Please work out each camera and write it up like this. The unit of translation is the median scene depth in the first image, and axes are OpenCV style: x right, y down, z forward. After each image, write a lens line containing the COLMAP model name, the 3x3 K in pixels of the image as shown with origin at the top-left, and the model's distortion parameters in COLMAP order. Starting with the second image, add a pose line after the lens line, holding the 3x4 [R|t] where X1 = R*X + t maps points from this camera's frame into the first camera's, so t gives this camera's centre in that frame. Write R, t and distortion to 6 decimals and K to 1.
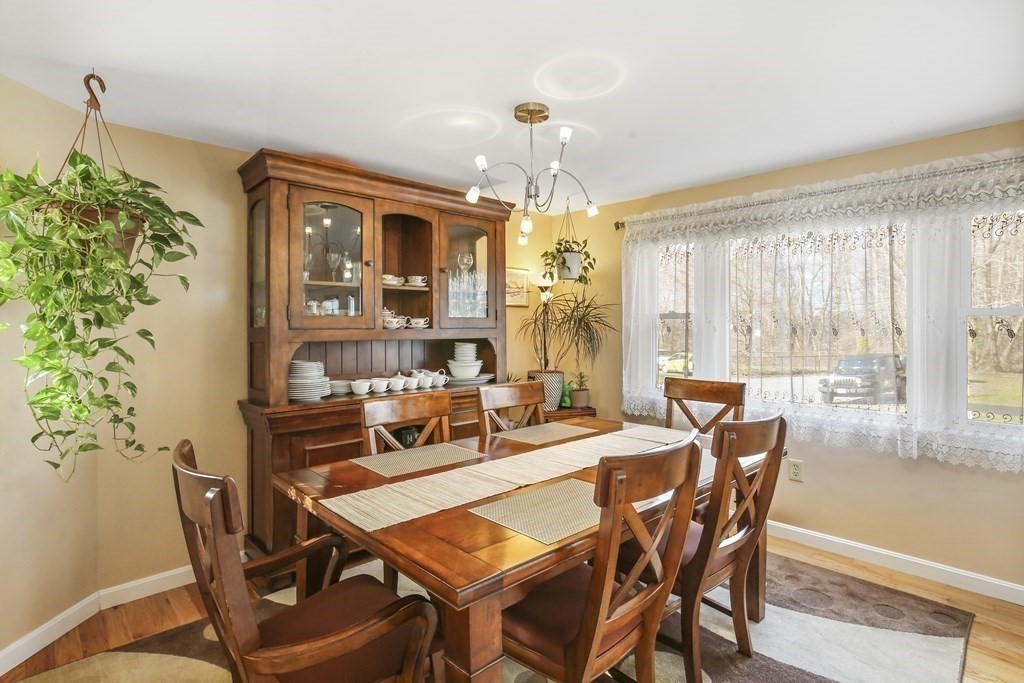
lens RADIAL K [[521.9, 0, 508.2], [0, 521.9, 317.9], [0, 0, 1]] dist [-0.000159, -0.000004]
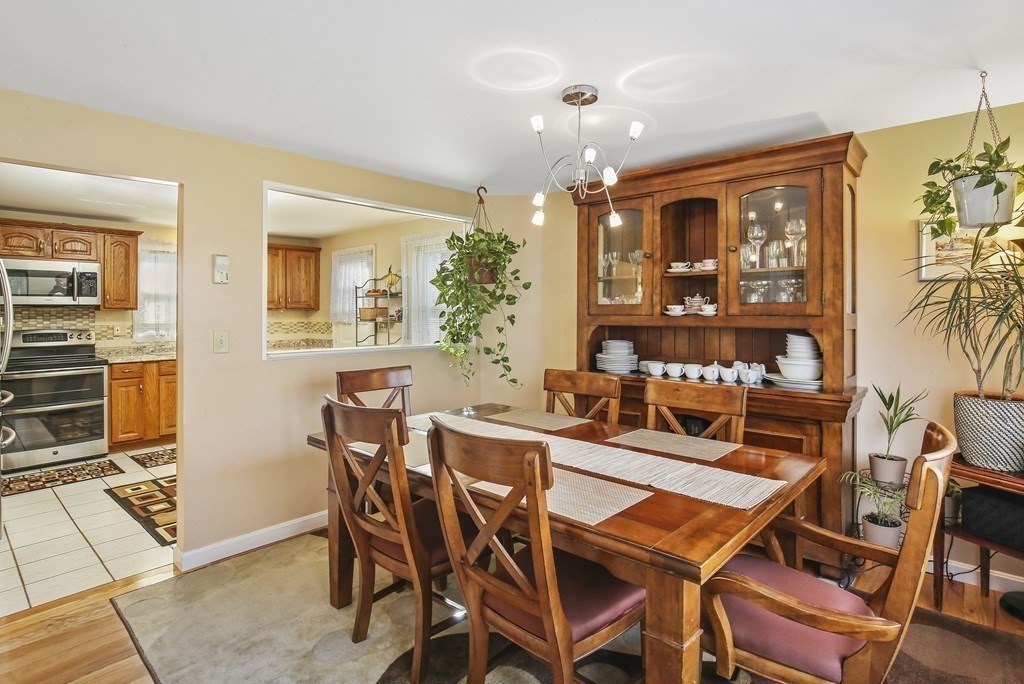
lens RADIAL K [[521.9, 0, 508.2], [0, 521.9, 318.4], [0, 0, 1]] dist [-0.000159, -0.000004]
pose [[0.094548, 0.007564, -0.995492, 0.784808], [0.016221, 0.999827, 0.009138, 0.012700], [0.995388, -0.017011, 0.094409, 0.592661]]
